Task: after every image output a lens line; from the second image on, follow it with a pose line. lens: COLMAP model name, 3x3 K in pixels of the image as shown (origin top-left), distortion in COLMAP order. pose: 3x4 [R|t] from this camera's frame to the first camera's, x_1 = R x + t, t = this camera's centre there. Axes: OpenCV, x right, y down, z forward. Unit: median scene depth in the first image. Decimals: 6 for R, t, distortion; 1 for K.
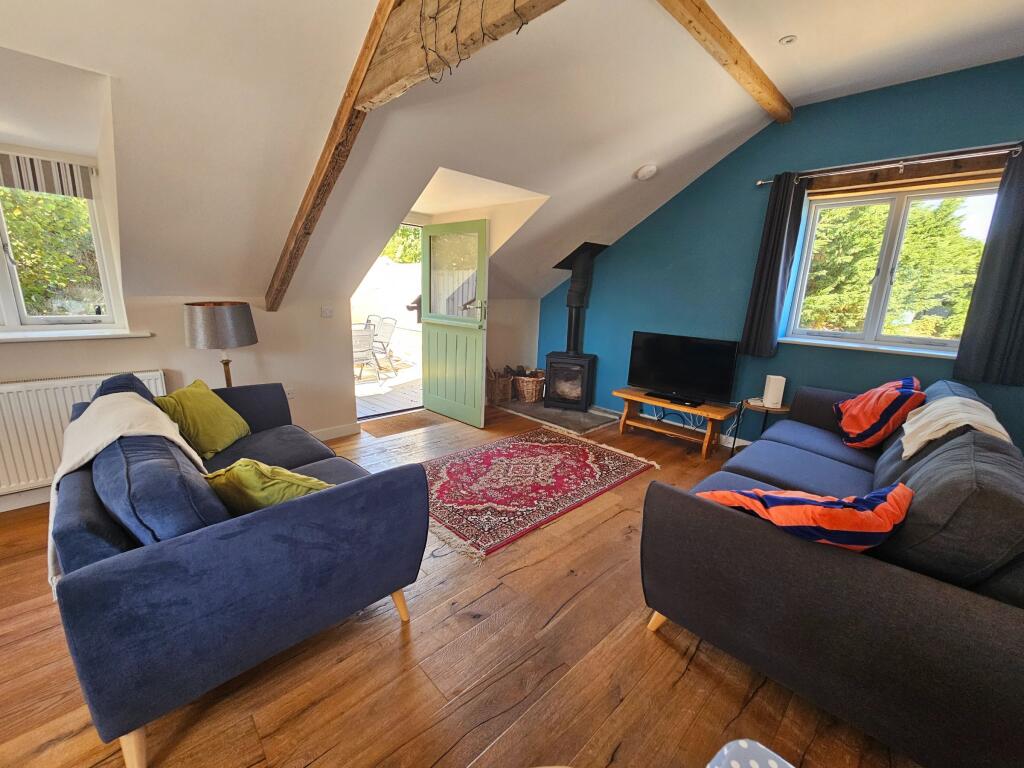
lens RADIAL K [[419.8, 0, 512.0], [0, 419.8, 384.0], [0, 0, 1]] dist [-0.001435, -0.000291]
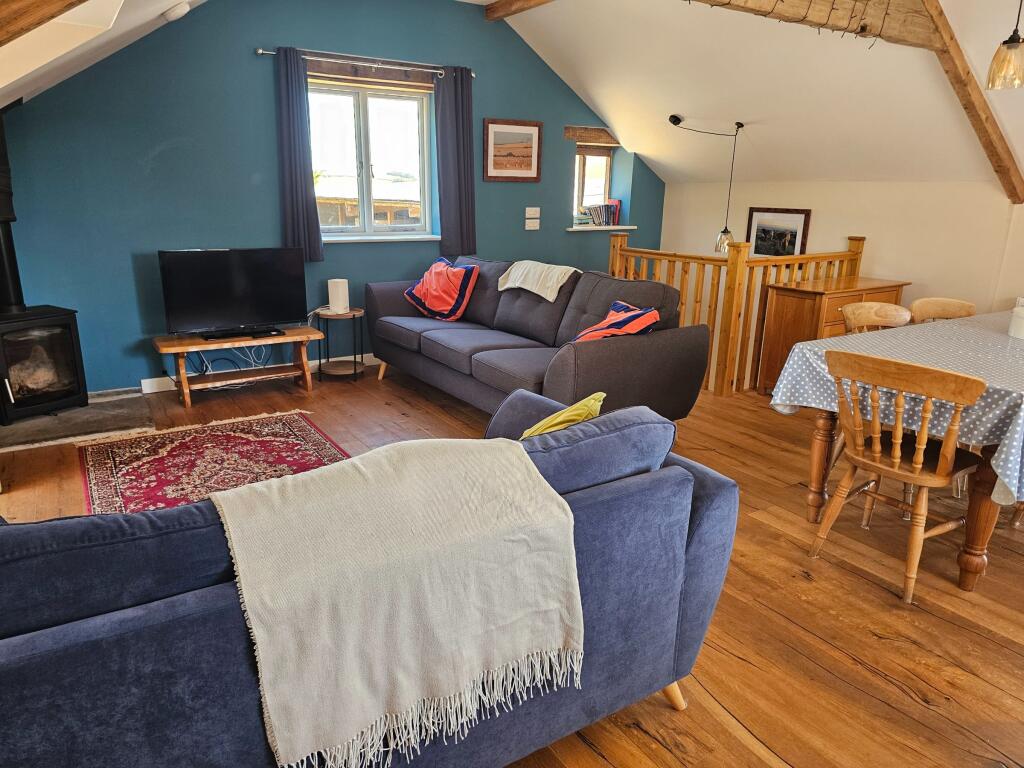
lens RADIAL K [[701.5, 0, 483.6], [0, 701.5, 382.2], [0, 0, 1]] dist [0.032565, -0.000719]
pose [[0.224721, -0.284720, 0.931899, -0.778949], [0.214710, 0.947322, 0.237657, -0.098861], [-0.950474, 0.146681, 0.274015, 0.291994]]
